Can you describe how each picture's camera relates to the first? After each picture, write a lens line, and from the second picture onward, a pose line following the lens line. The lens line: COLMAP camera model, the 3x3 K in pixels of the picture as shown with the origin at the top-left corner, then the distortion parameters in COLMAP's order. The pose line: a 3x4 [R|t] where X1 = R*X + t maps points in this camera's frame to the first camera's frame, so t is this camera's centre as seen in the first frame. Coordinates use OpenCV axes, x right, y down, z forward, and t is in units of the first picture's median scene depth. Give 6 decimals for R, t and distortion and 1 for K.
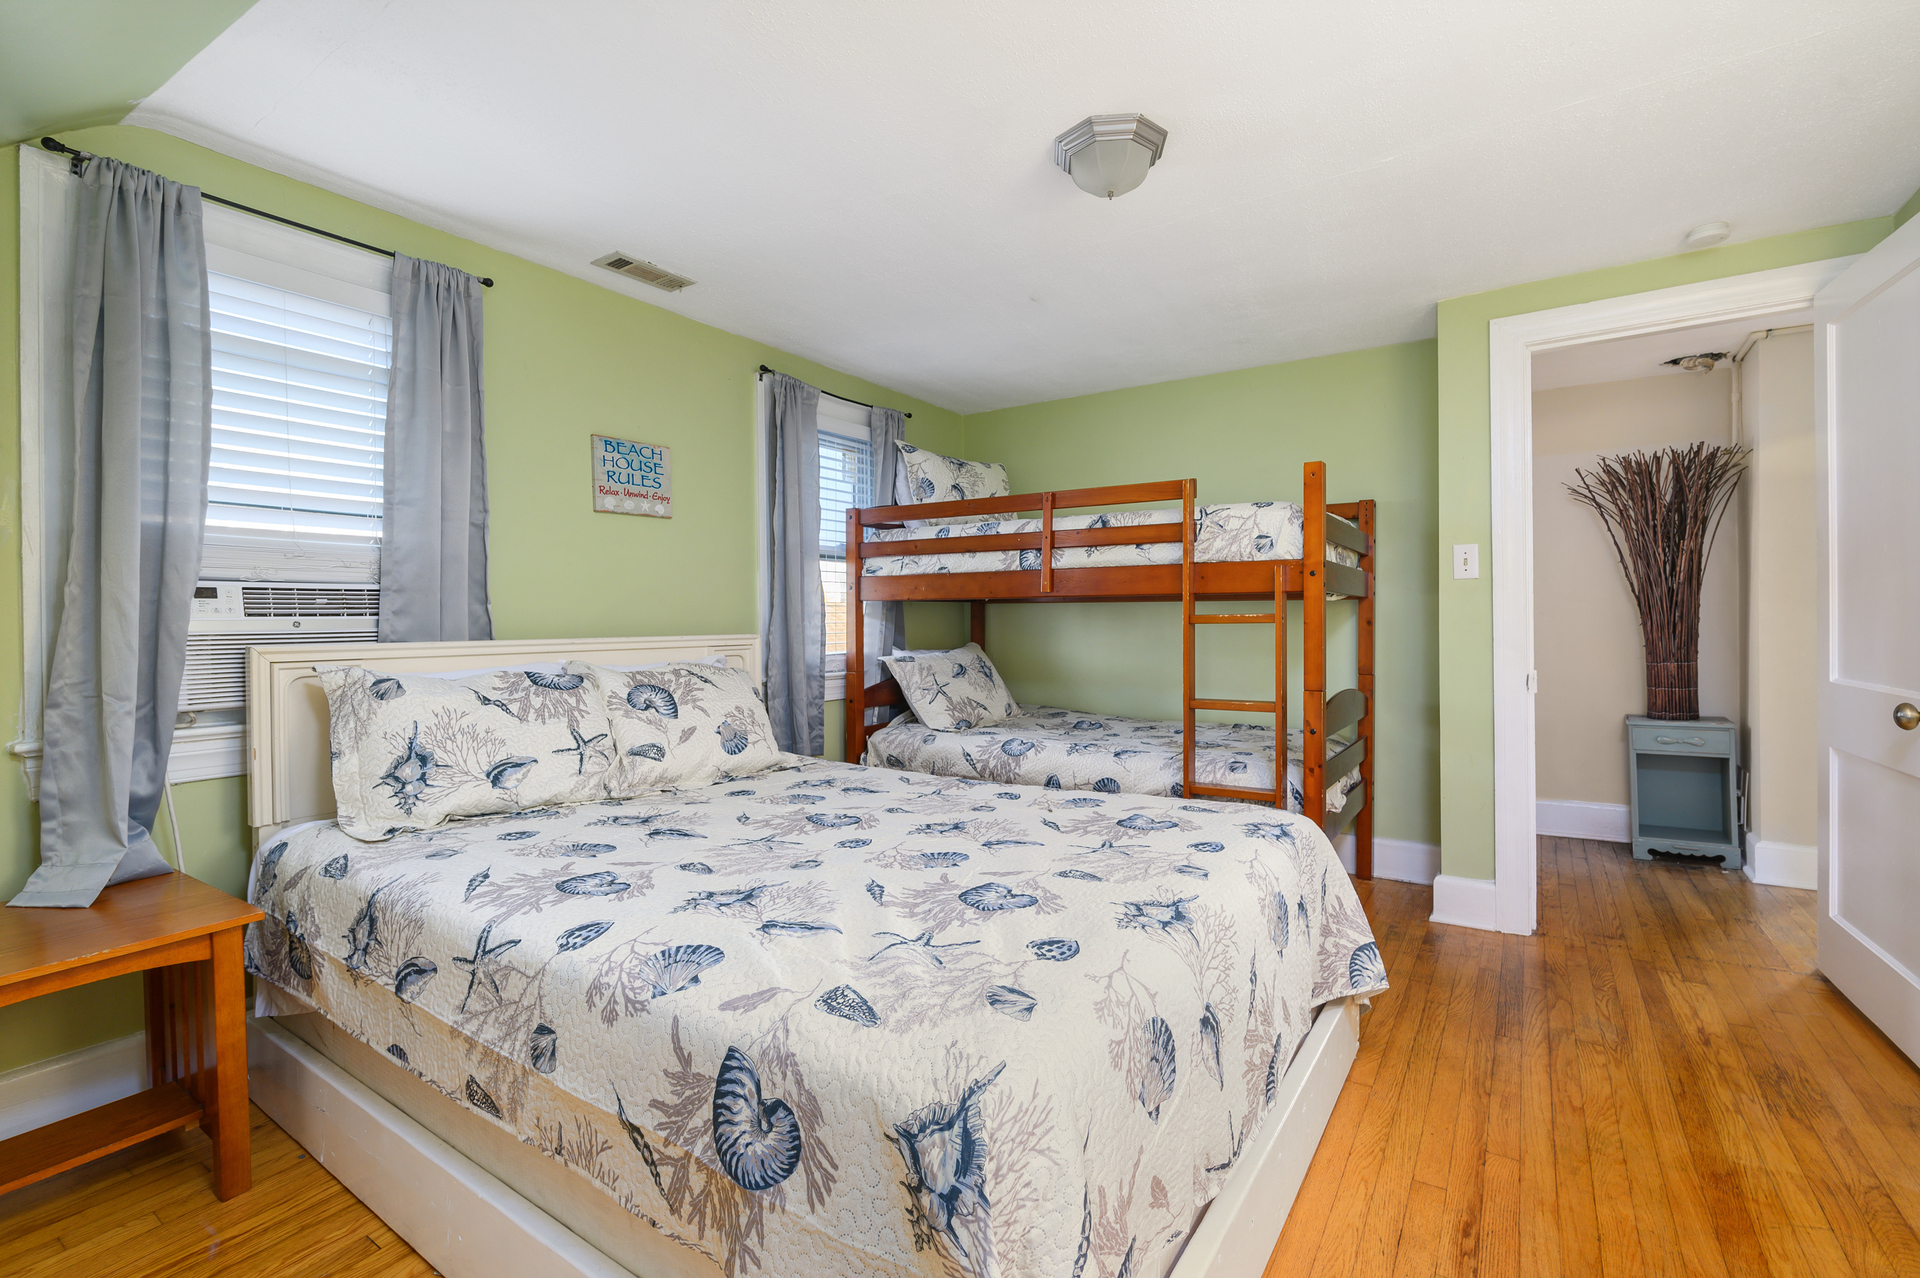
lens RADIAL K [[840.1, 0, 960.0], [0, 840.1, 639.0], [0, 0, 1]] dist [-0.035260, 0.000001]
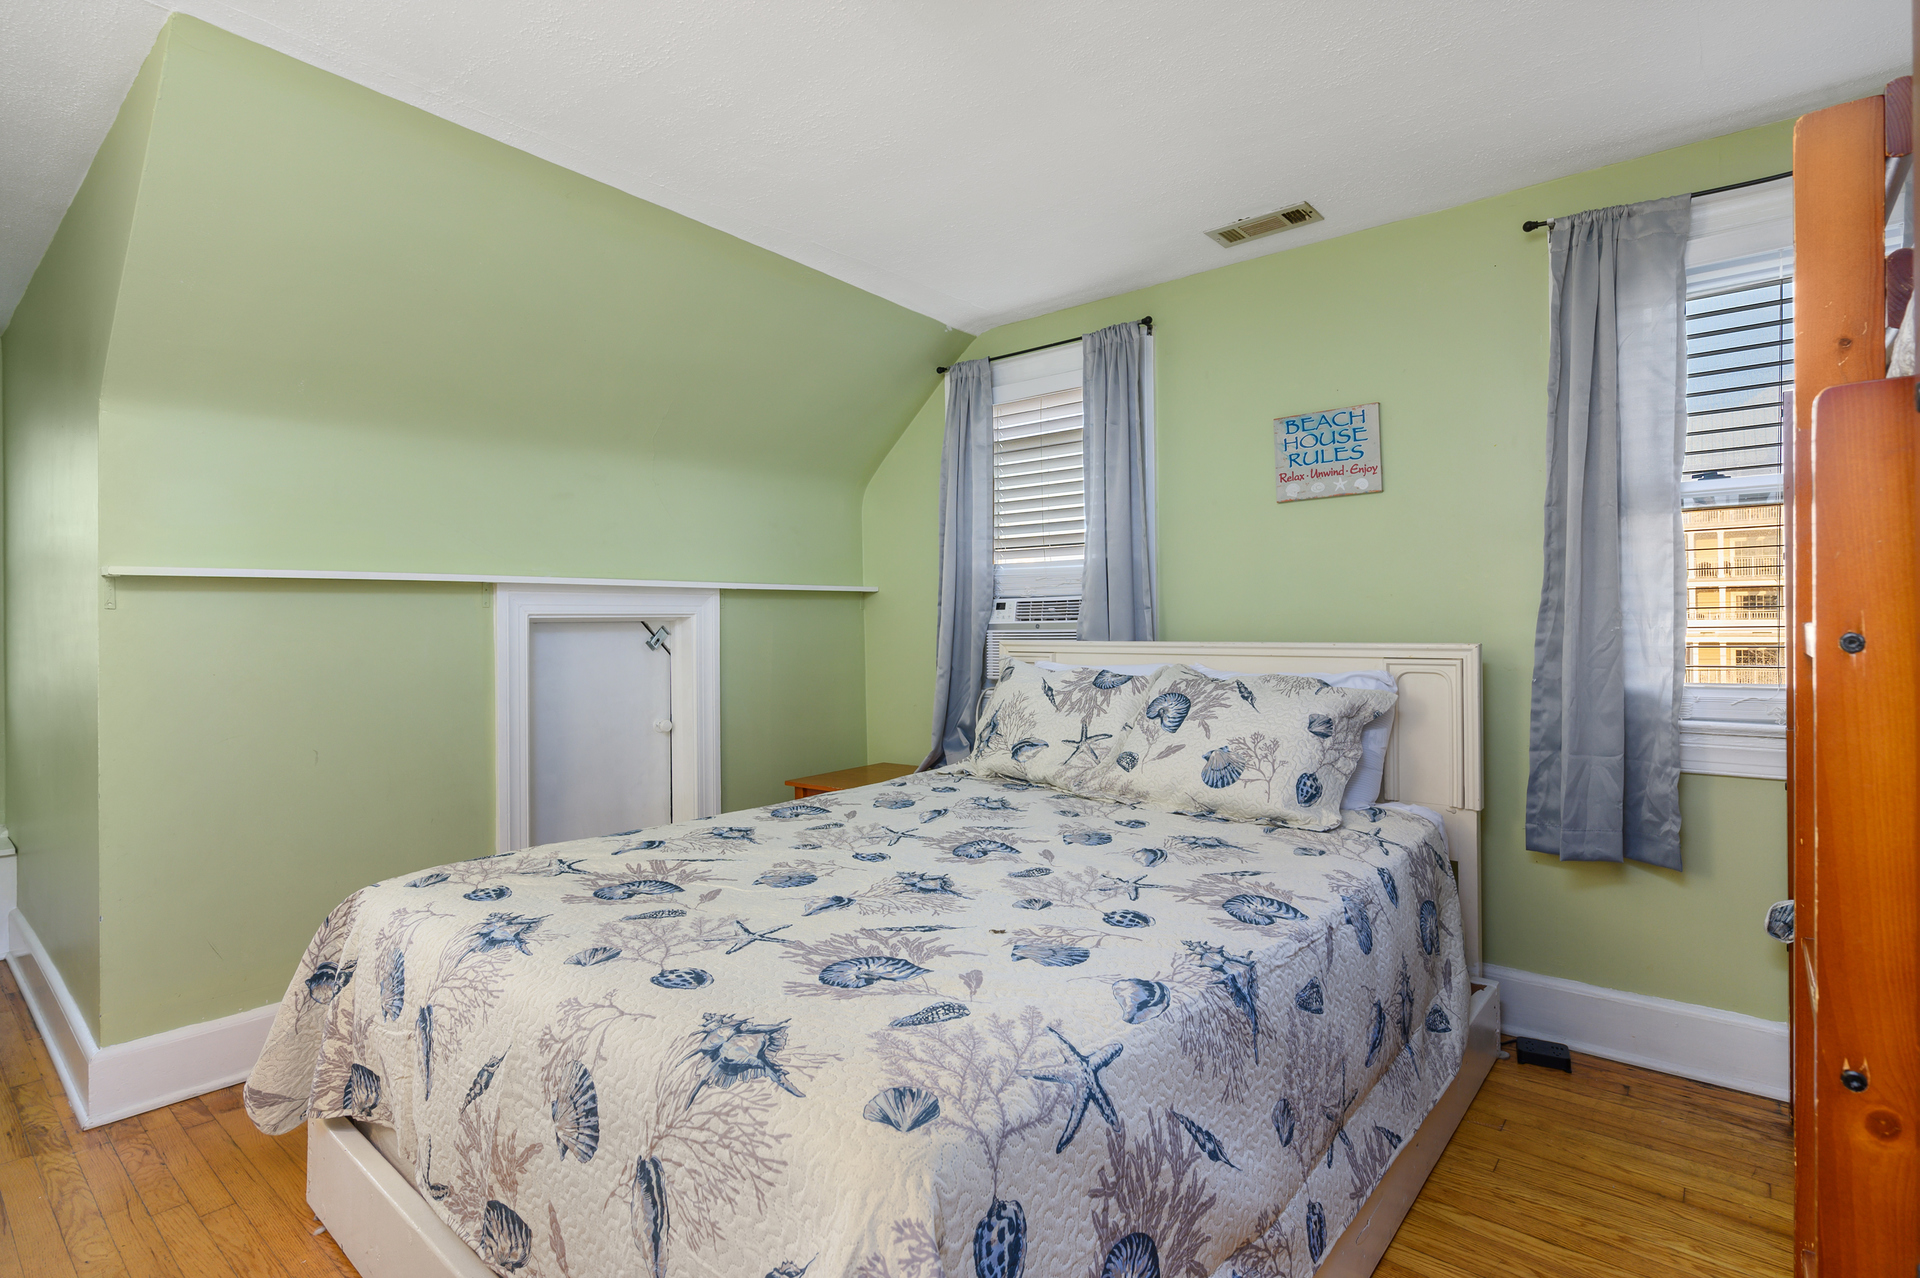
lens RADIAL K [[937.4, 0, 959.8], [0, 937.4, 618.9], [0, 0, 1]] dist [-0.001244, 0.000004]
pose [[-0.115414, 0.006752, -0.993295, 0.873162], [-0.010144, 0.999917, 0.007976, -0.044143], [0.993266, 0.010996, -0.115336, 1.092259]]
